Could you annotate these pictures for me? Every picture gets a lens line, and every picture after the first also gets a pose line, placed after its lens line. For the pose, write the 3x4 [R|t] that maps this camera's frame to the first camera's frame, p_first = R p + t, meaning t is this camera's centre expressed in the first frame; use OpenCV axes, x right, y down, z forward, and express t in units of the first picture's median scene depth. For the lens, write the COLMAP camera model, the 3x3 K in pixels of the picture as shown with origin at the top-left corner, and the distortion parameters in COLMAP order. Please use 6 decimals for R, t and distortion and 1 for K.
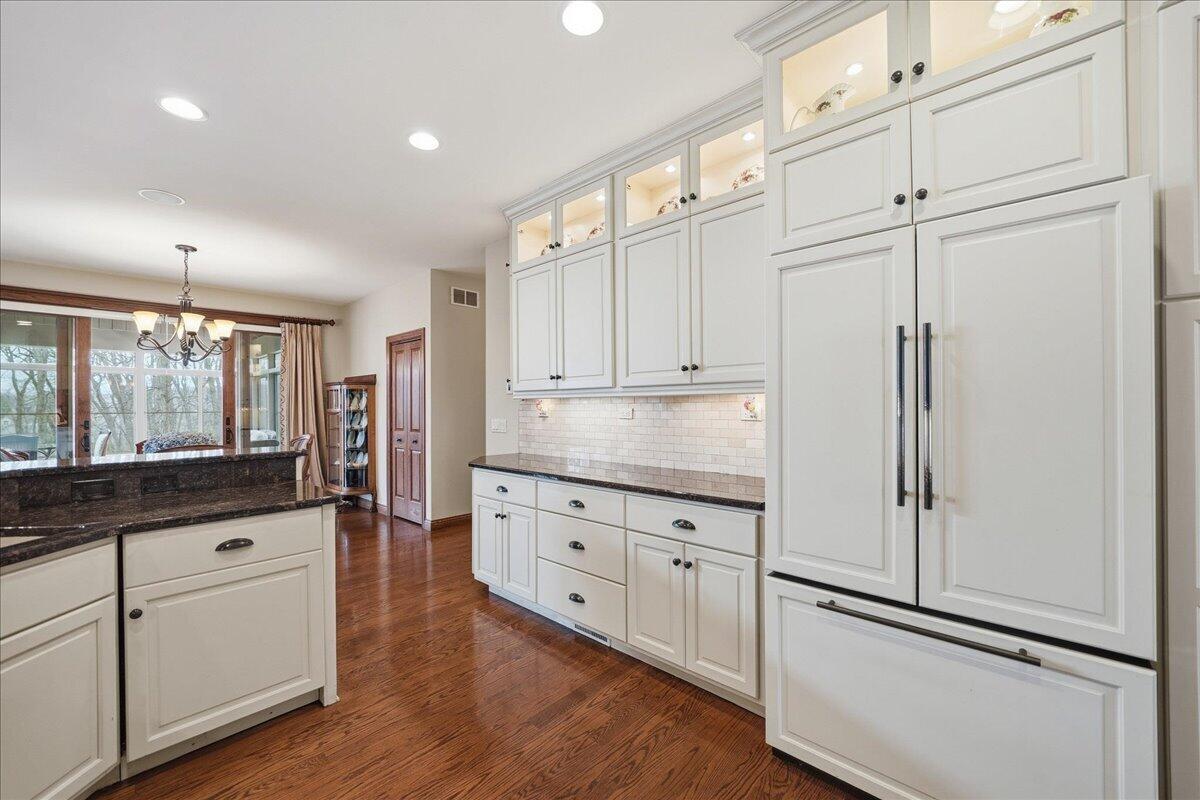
lens RADIAL K [[467.2, 0, 595.8], [0, 467.2, 401.9], [0, 0, 1]] dist [-0.000898, 0.000504]
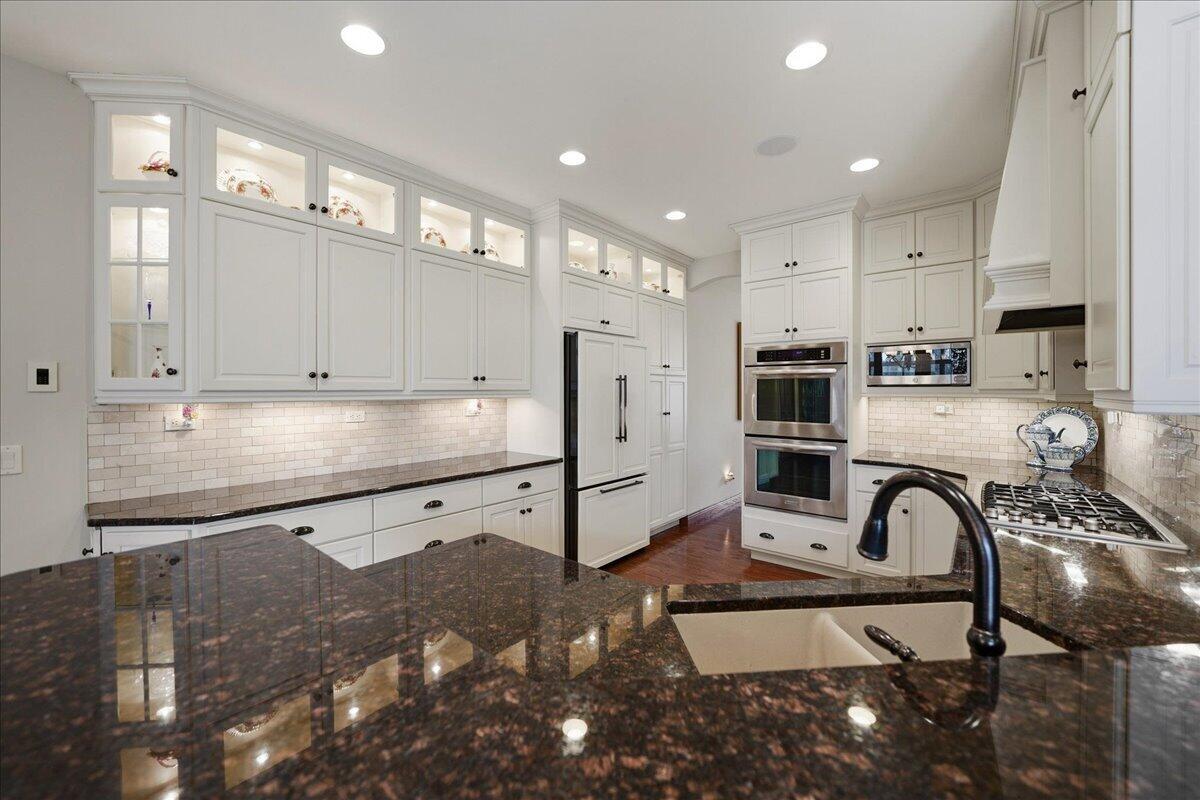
lens RADIAL K [[467.2, 0, 595.8], [0, 467.2, 401.9], [0, 0, 1]] dist [-0.000898, 0.000504]
pose [[-0.056011, -0.018909, 0.998251, -1.055414], [-0.010540, 0.999776, 0.018347, -0.031461], [-0.998375, -0.009494, -0.056197, 0.678007]]
